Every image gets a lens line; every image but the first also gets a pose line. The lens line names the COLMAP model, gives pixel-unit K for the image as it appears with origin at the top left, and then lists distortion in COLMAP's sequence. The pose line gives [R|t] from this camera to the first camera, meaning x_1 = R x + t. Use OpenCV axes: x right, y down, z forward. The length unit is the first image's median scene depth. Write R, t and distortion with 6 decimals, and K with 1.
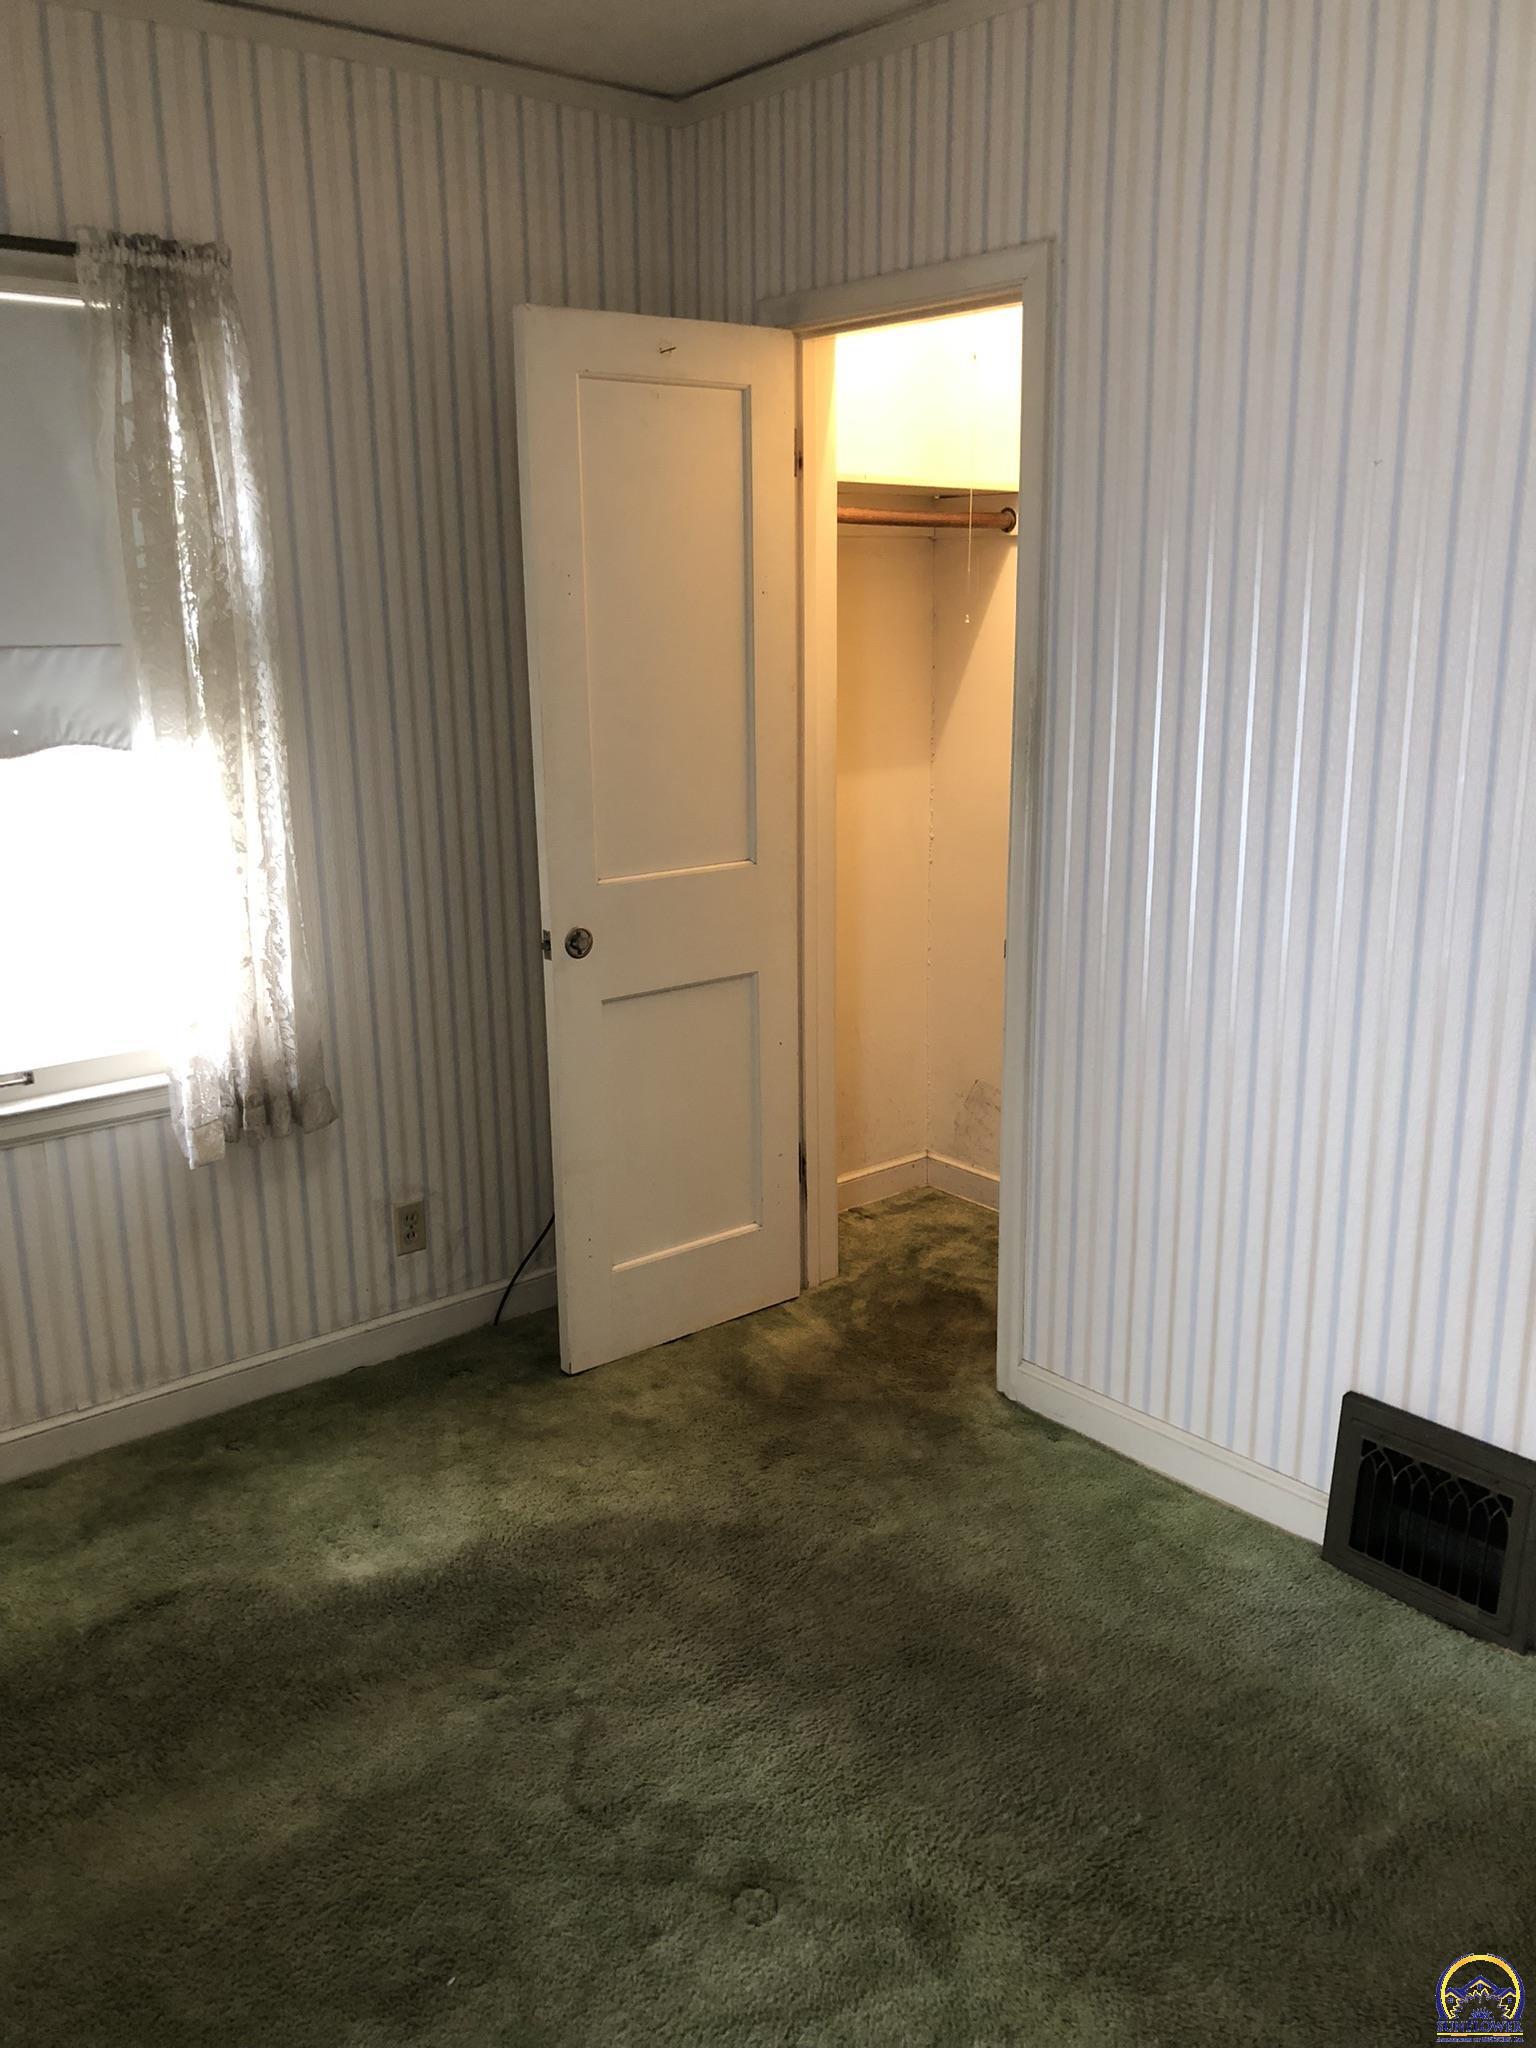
lens RADIAL K [[1689.1, 0, 768.0], [0, 1689.1, 1024.0], [0, 0, 1]] dist [0.123550, -0.201962]
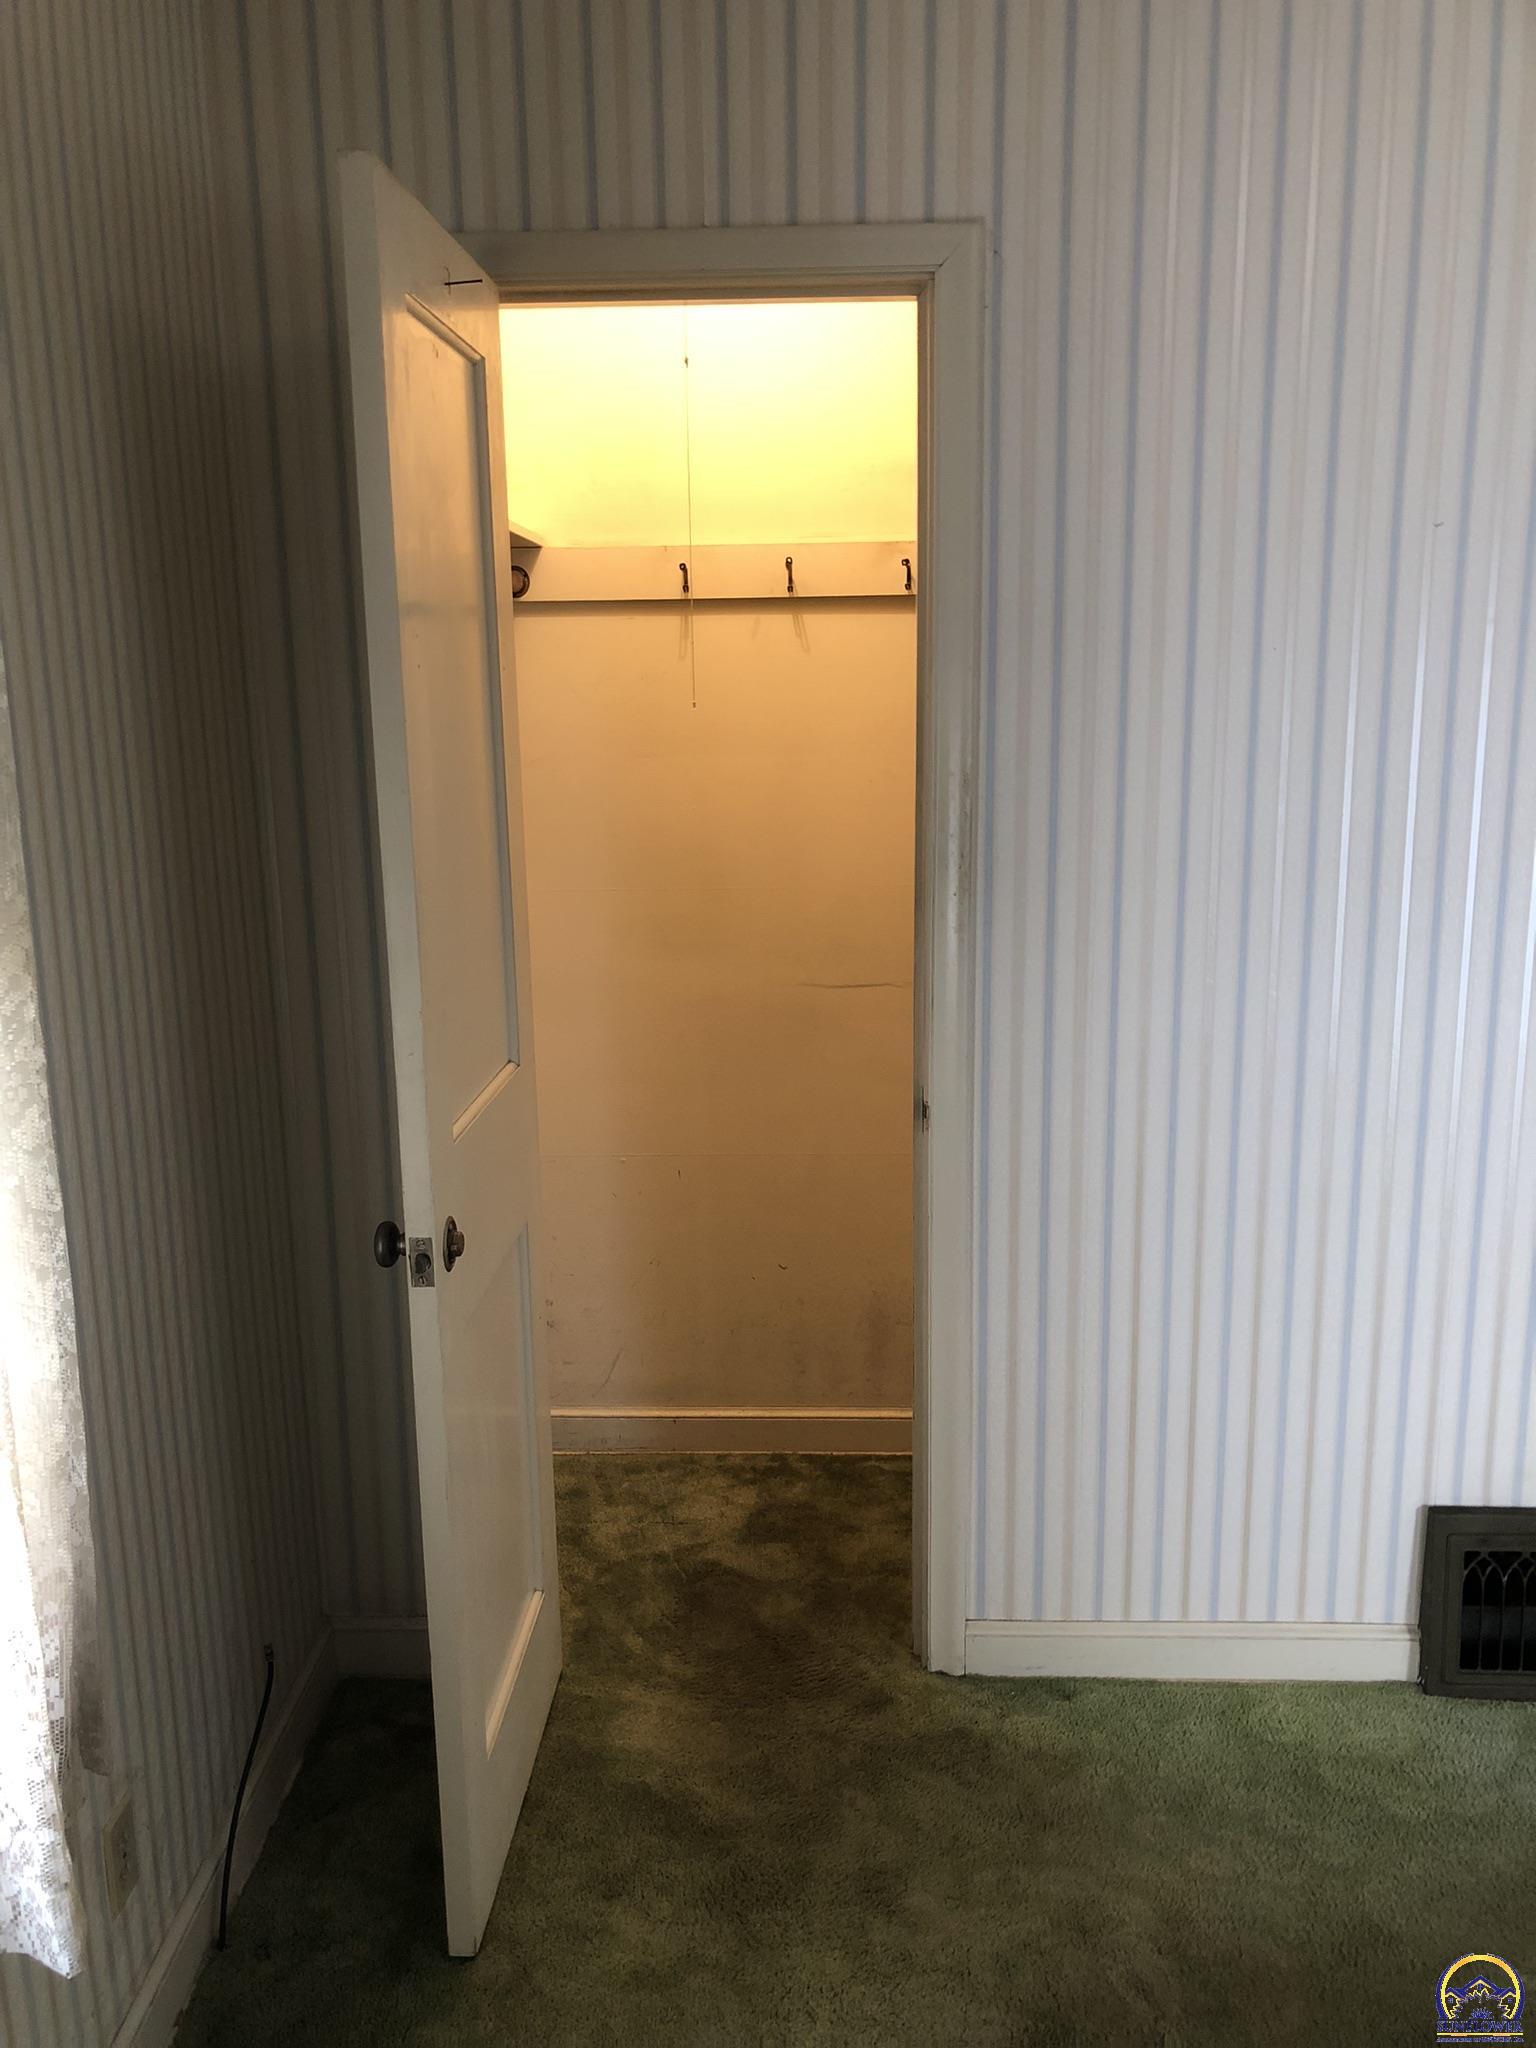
lens RADIAL K [[1681.8, 0, 772.2], [0, 1681.8, 1048.7], [0, 0, 1]] dist [0.033342, 0.000822]
pose [[0.665928, -0.160557, 0.728534, -0.506384], [0.190722, 0.980753, 0.041810, -0.132075], [-0.721225, 0.111105, 0.683733, 0.562852]]
